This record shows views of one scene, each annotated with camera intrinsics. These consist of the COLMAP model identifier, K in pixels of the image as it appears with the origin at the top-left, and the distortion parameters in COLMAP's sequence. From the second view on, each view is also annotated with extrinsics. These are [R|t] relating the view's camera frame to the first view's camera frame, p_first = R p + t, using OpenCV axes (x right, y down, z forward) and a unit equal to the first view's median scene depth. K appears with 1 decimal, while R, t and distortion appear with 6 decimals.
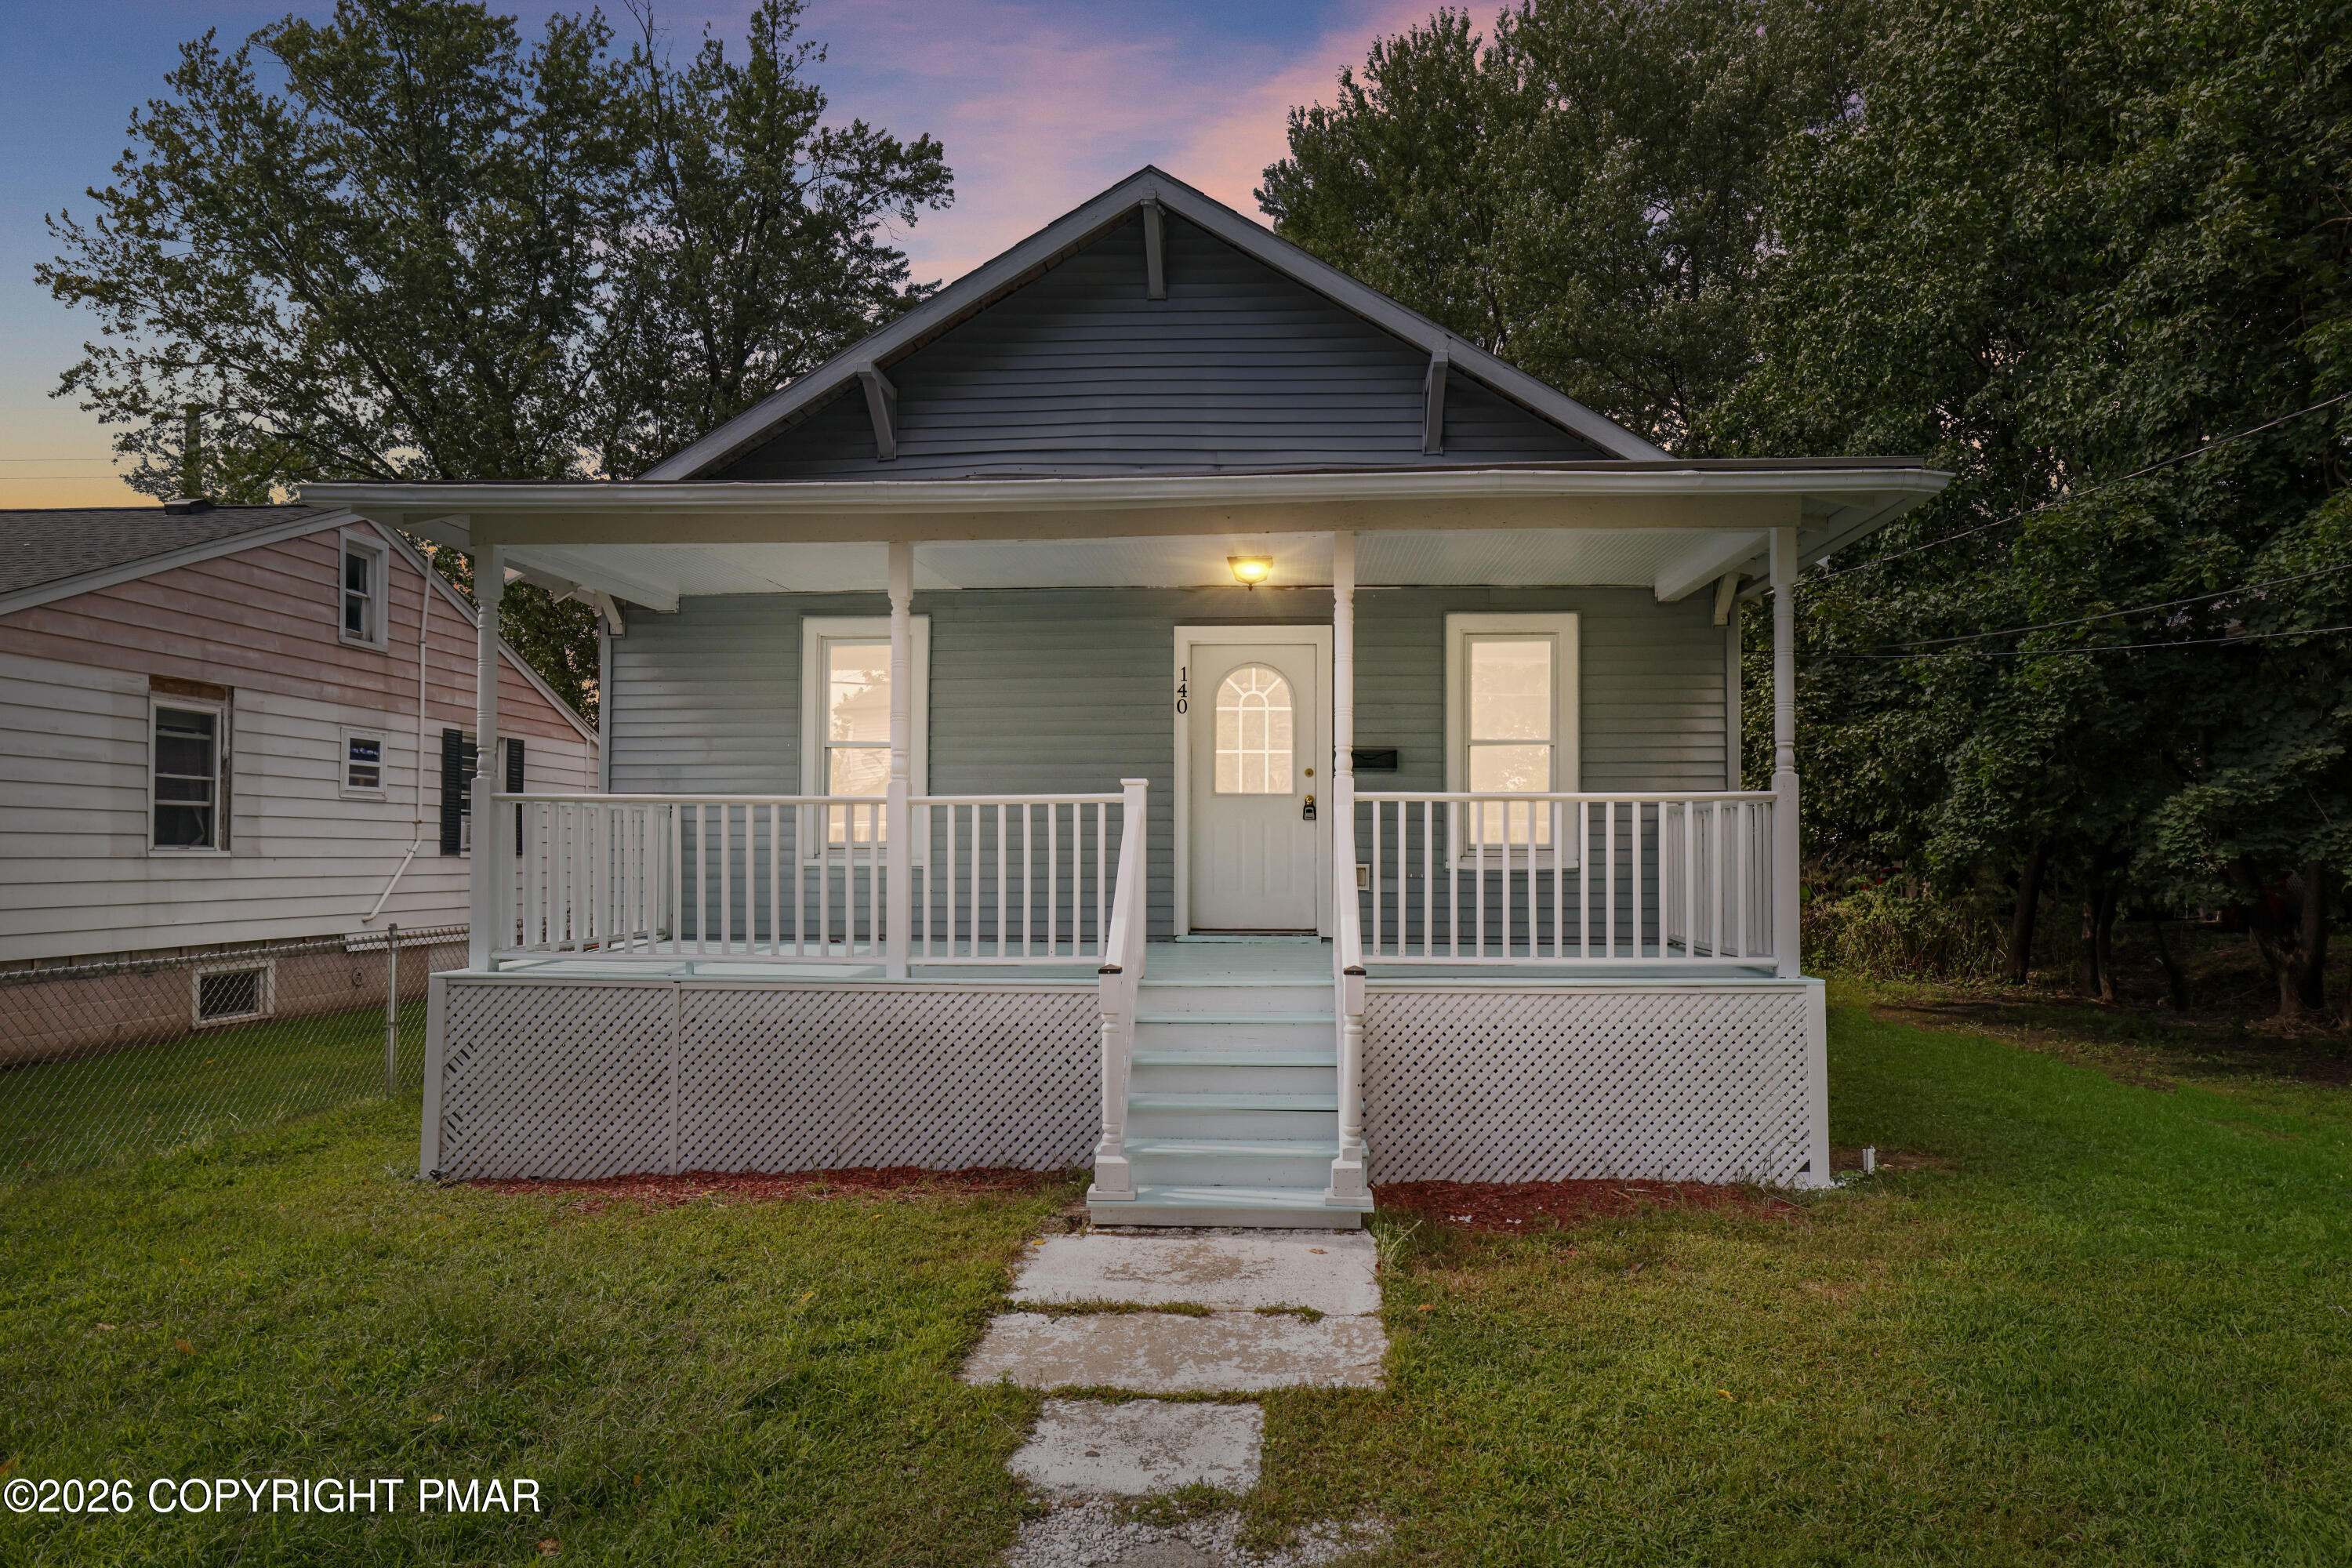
lens RADIAL K [[1360.2, 0, 1228.4], [0, 1360.2, 829.3], [0, 0, 1]] dist [-0.001072, 0.002833]
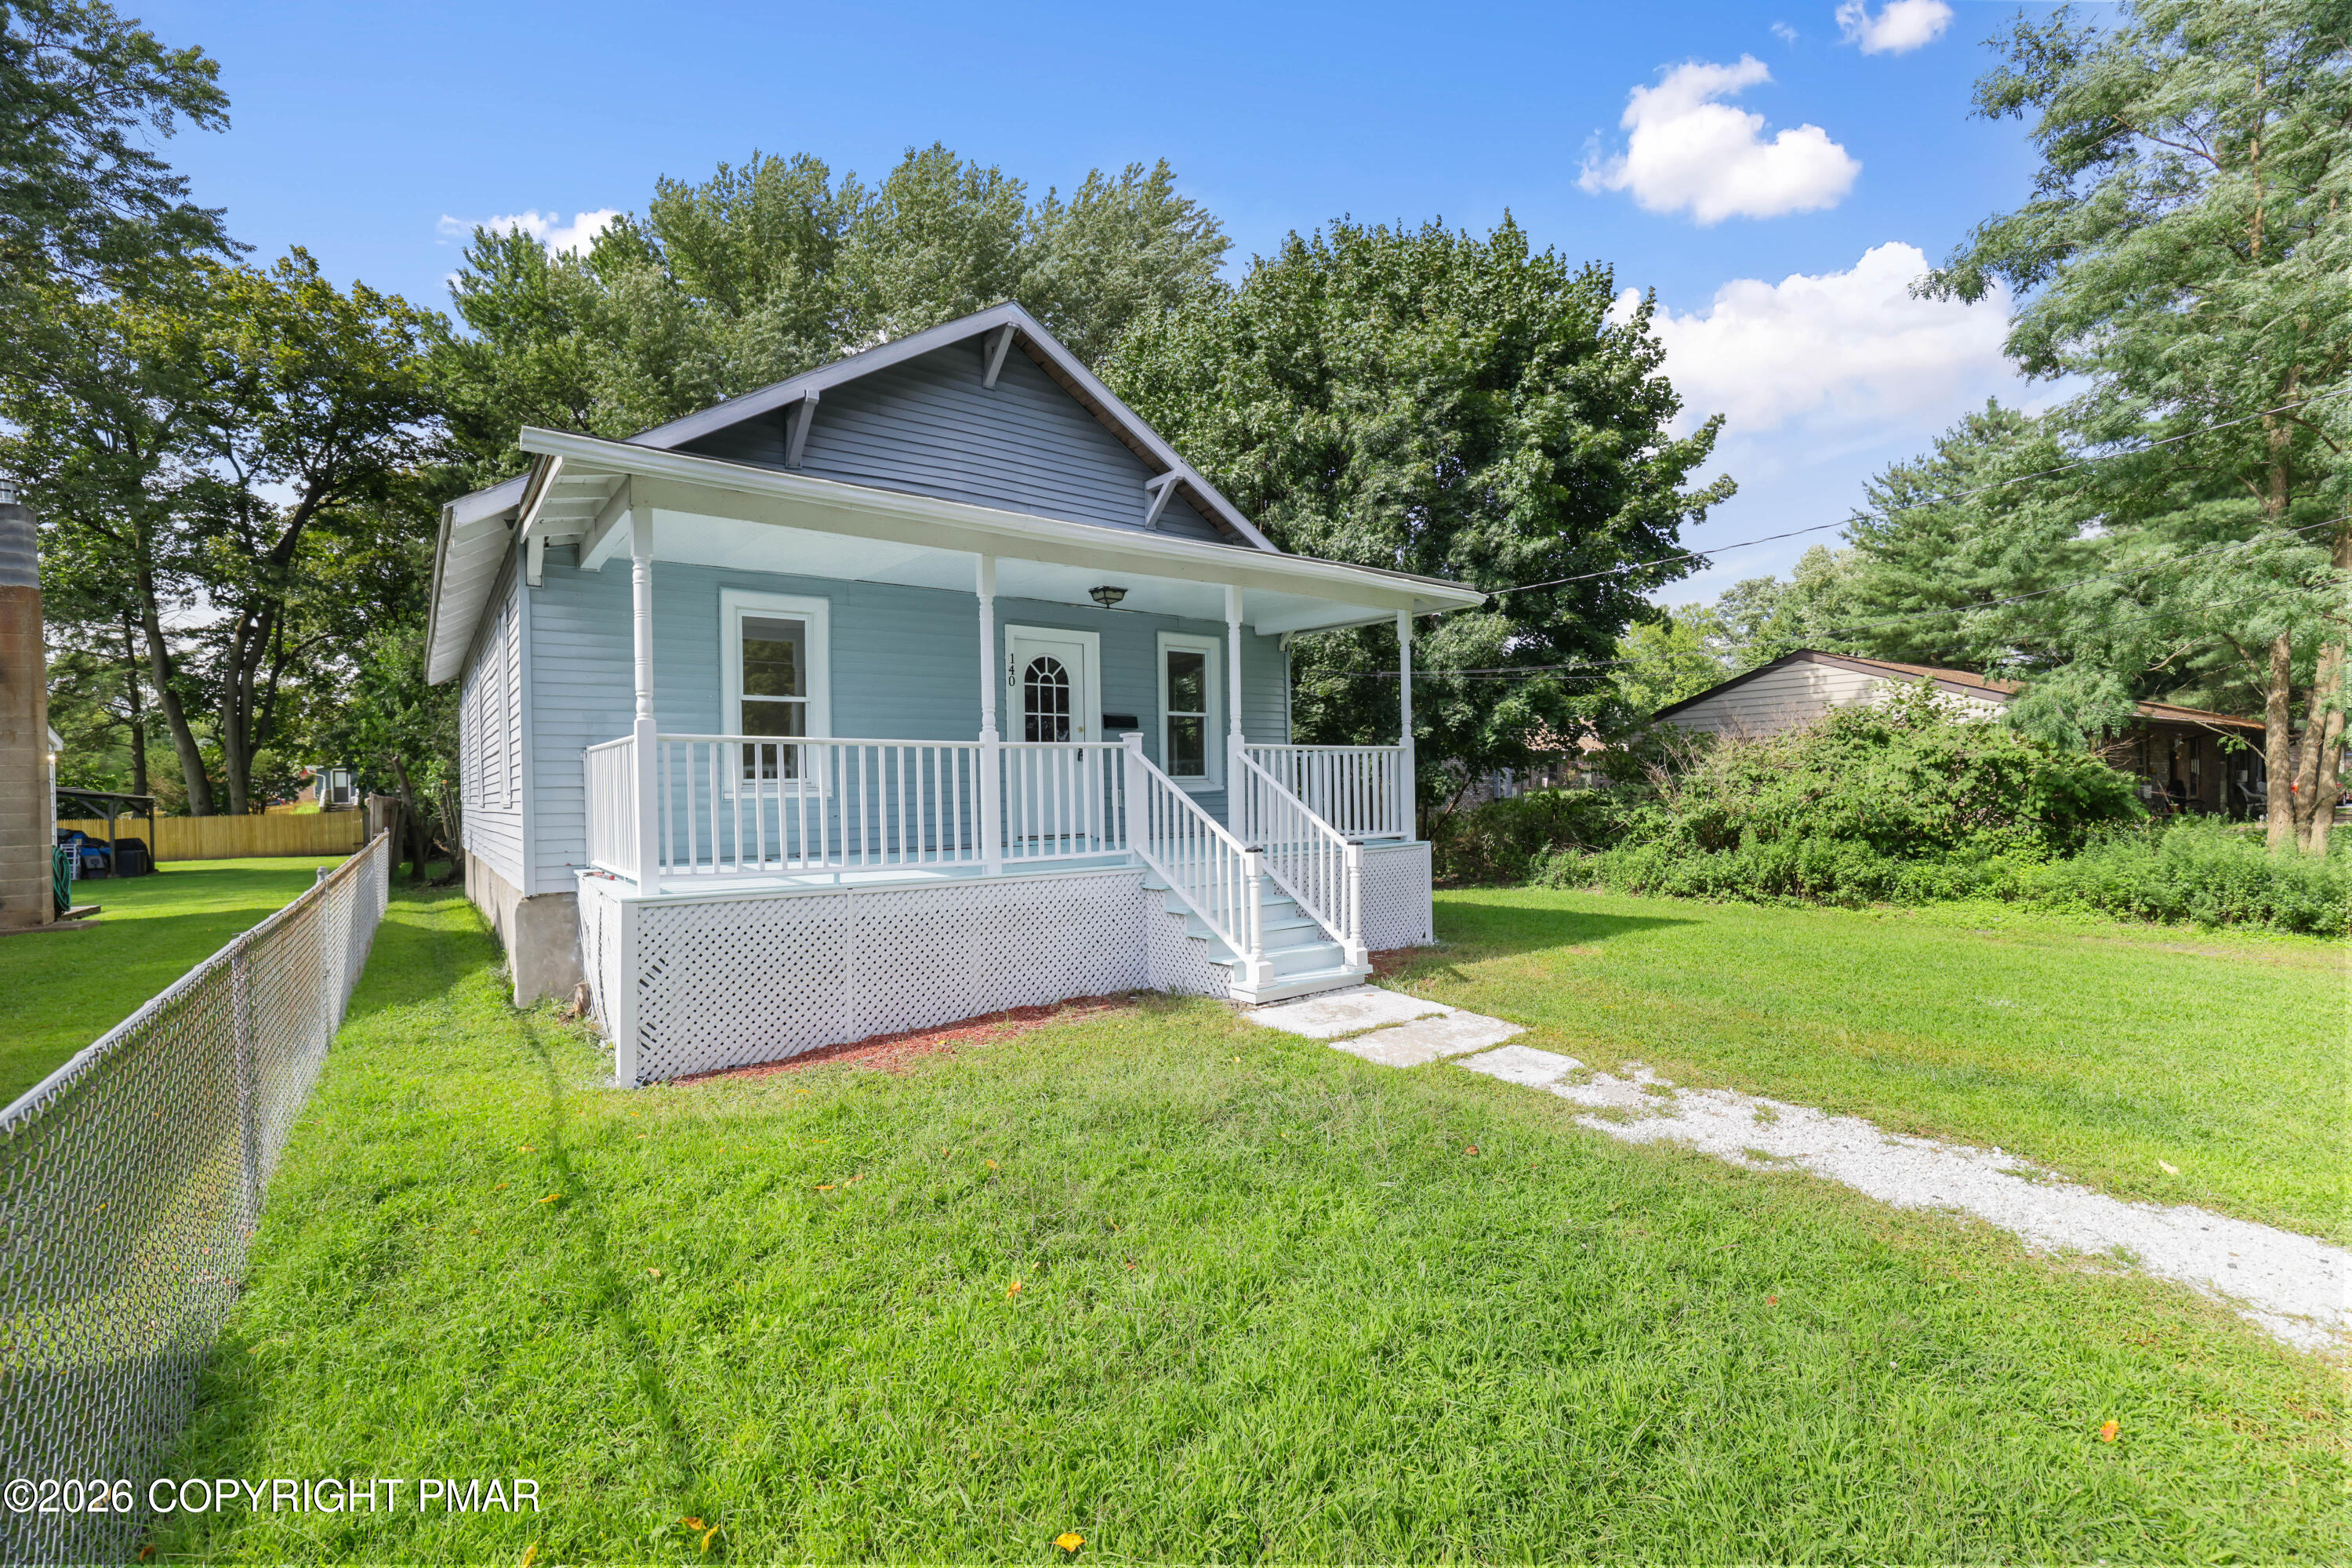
lens RADIAL K [[1021.0, 0, 1170.7], [0, 1021.0, 790.6], [0, 0, 1]] dist [-0.044135, 0.016914]
pose [[0.768730, -0.020077, 0.639258, -0.705271], [0.007293, 0.999717, 0.022627, 0.002562], [-0.639532, -0.012732, 0.768659, 0.087748]]
